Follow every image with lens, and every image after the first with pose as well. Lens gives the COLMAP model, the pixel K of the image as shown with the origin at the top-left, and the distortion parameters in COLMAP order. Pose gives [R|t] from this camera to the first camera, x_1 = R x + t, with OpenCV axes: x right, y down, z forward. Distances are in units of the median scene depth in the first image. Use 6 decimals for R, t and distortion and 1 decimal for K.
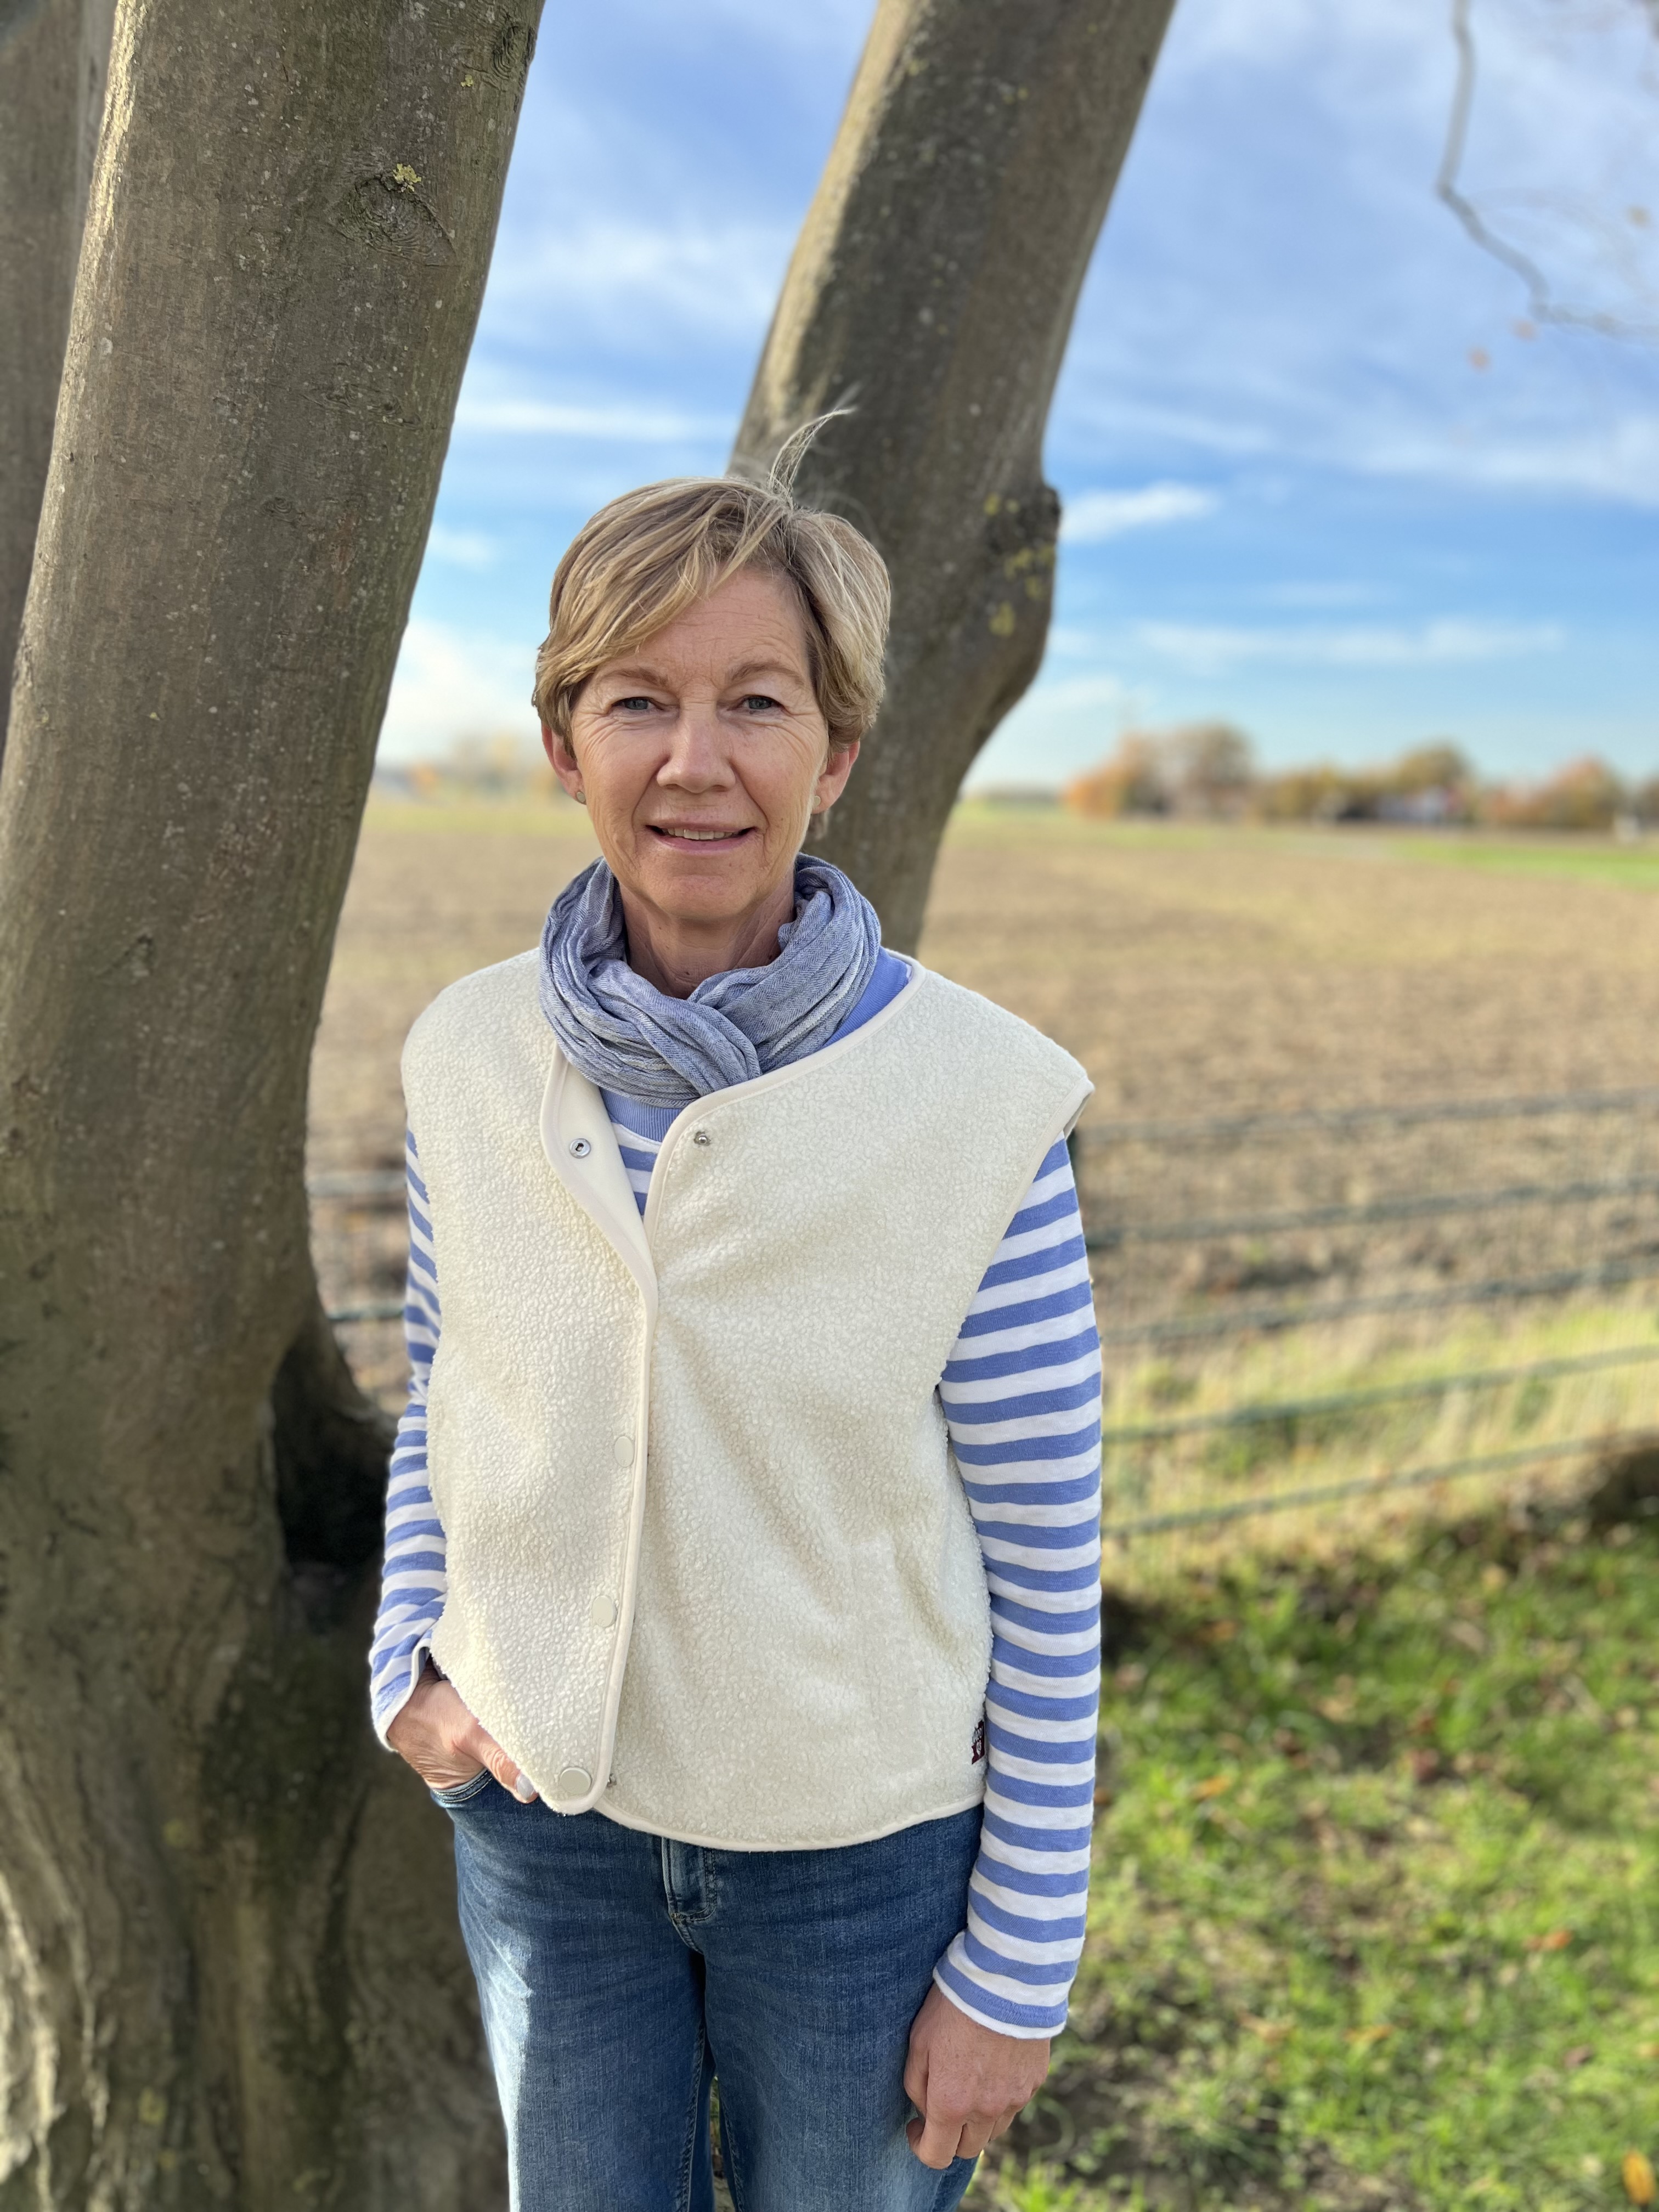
lens RADIAL K [[1686.4, 0, 827.5], [0, 1686.4, 1108.8], [0, 0, 1]] dist [0.036395, -0.045981]
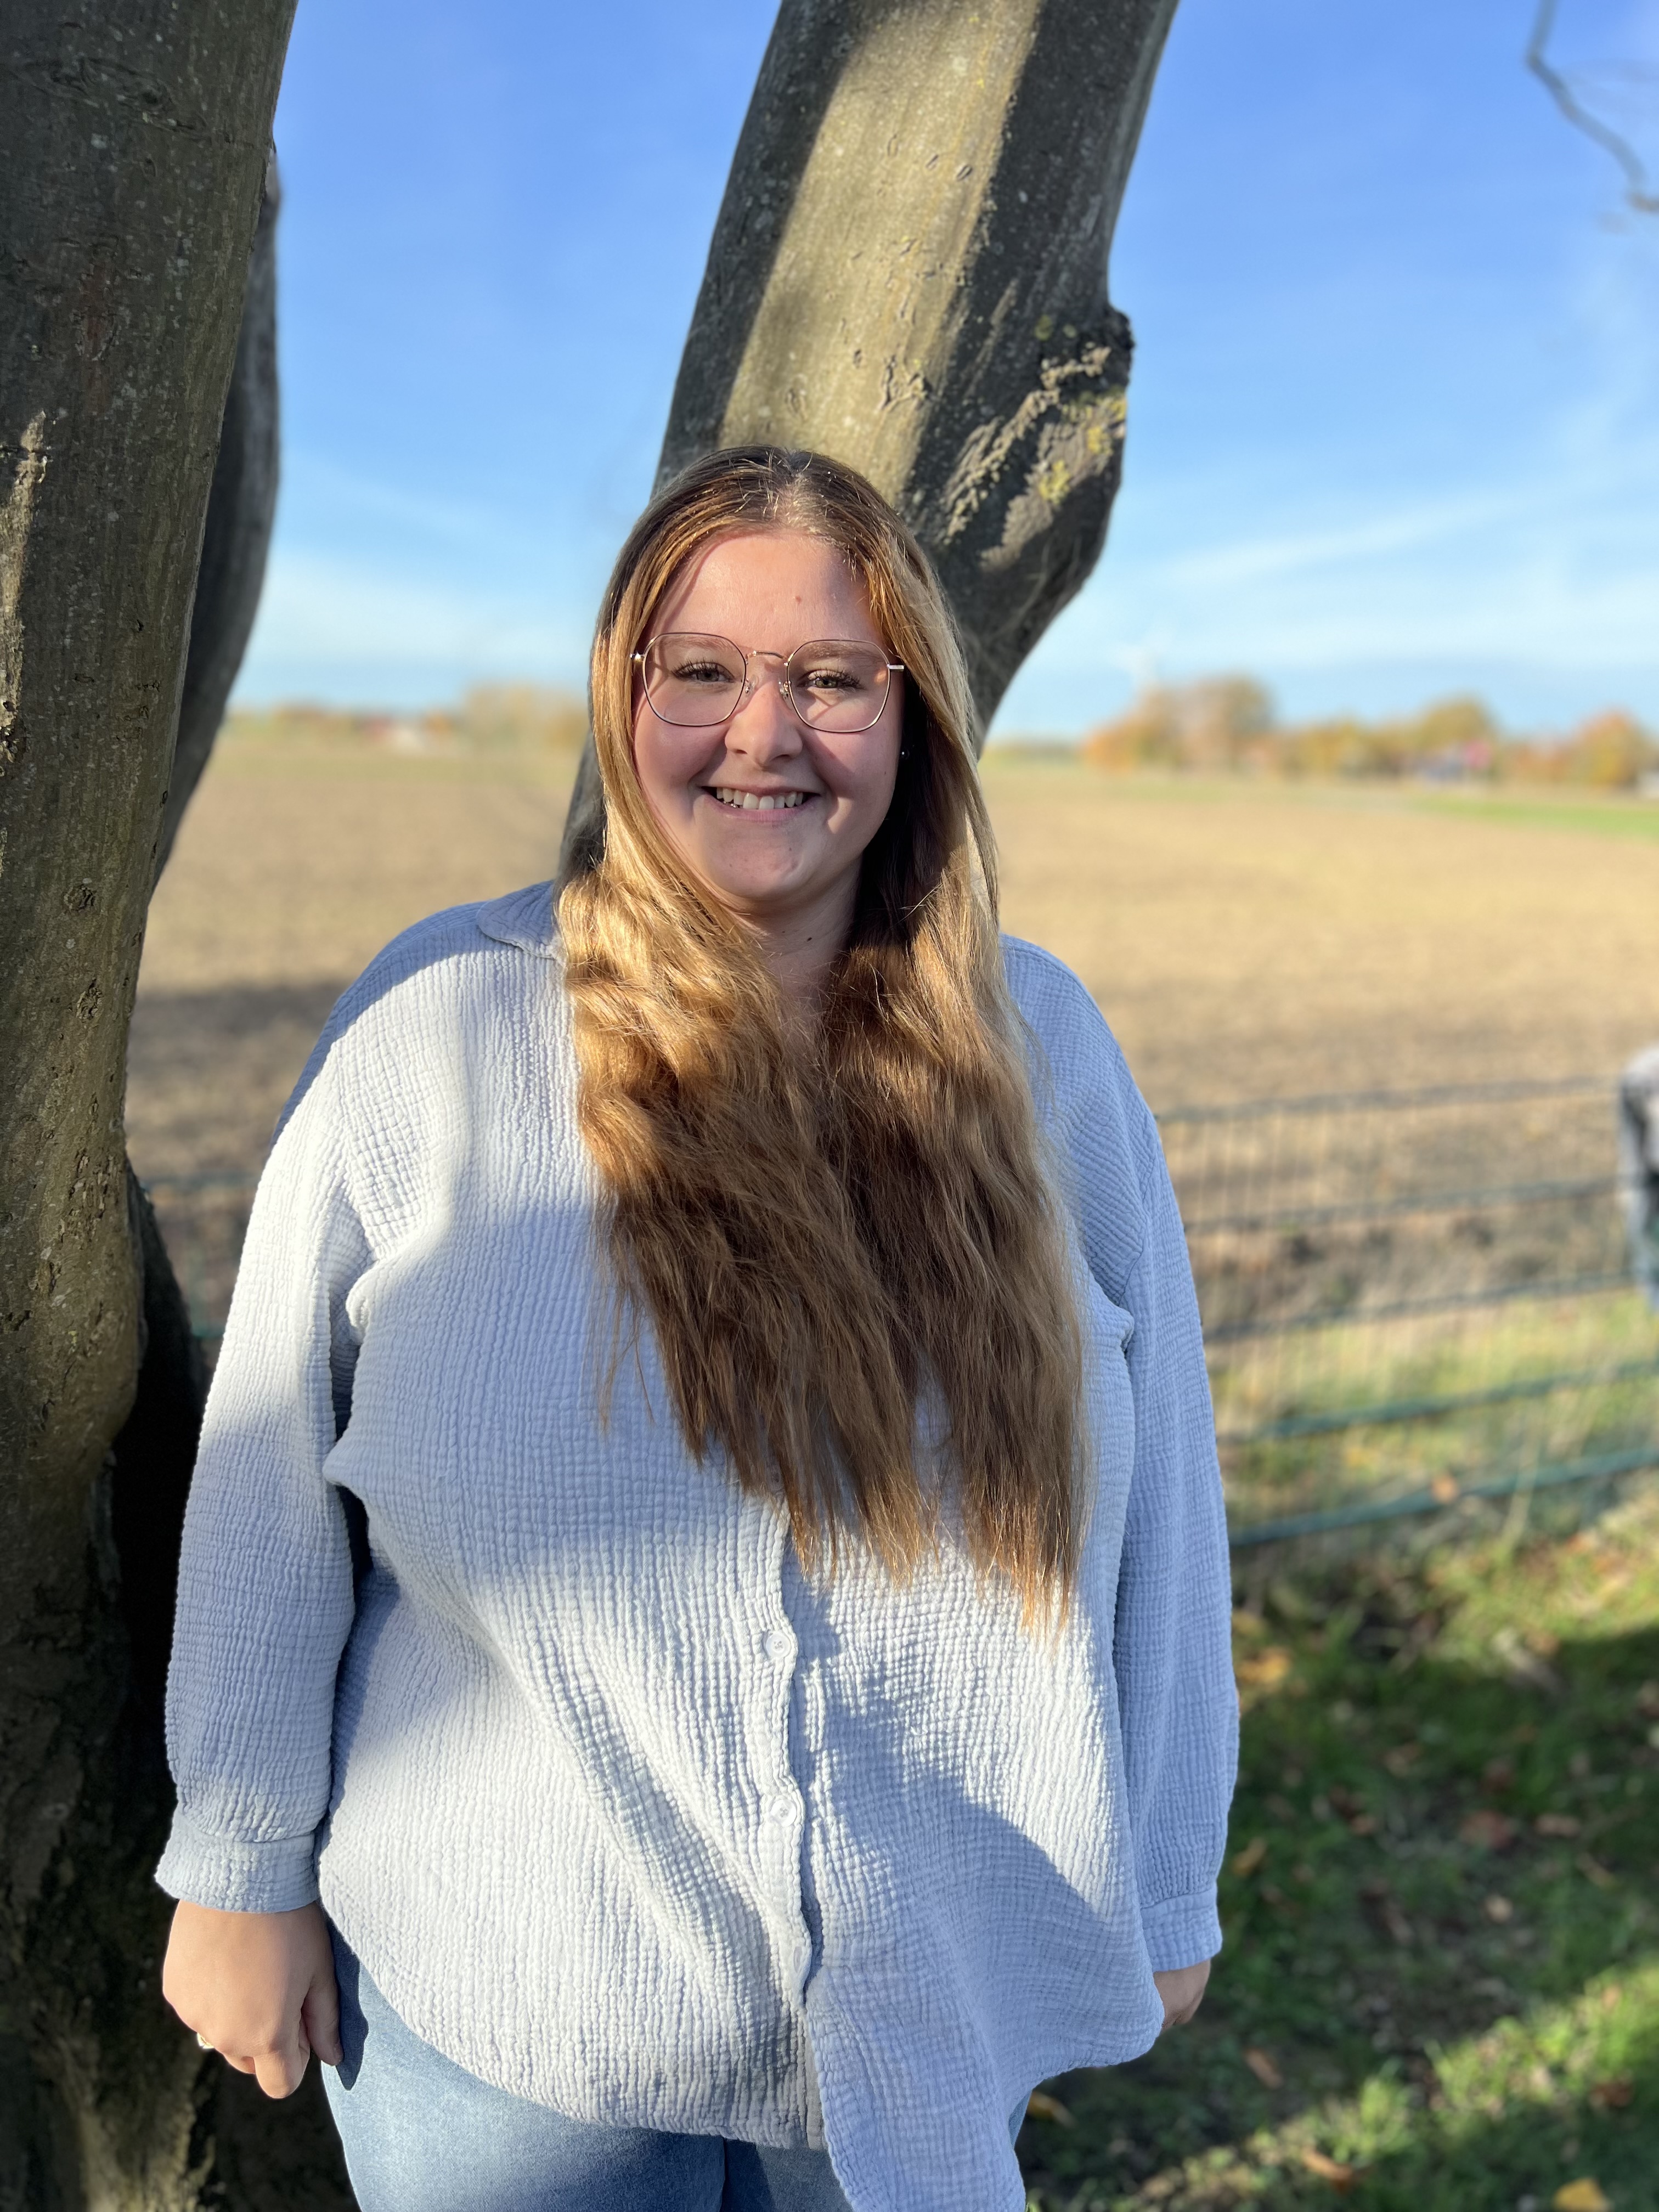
lens RADIAL K [[1686.4, 0, 829.1], [0, 1686.4, 1115.4], [0, 0, 1]] dist [0.036395, -0.045981]
pose [[0.999954, 0.005414, -0.007871, 0.009295], [-0.005166, 0.999503, 0.031101, -0.028537], [0.008036, -0.031059, 0.999485, 0.237441]]
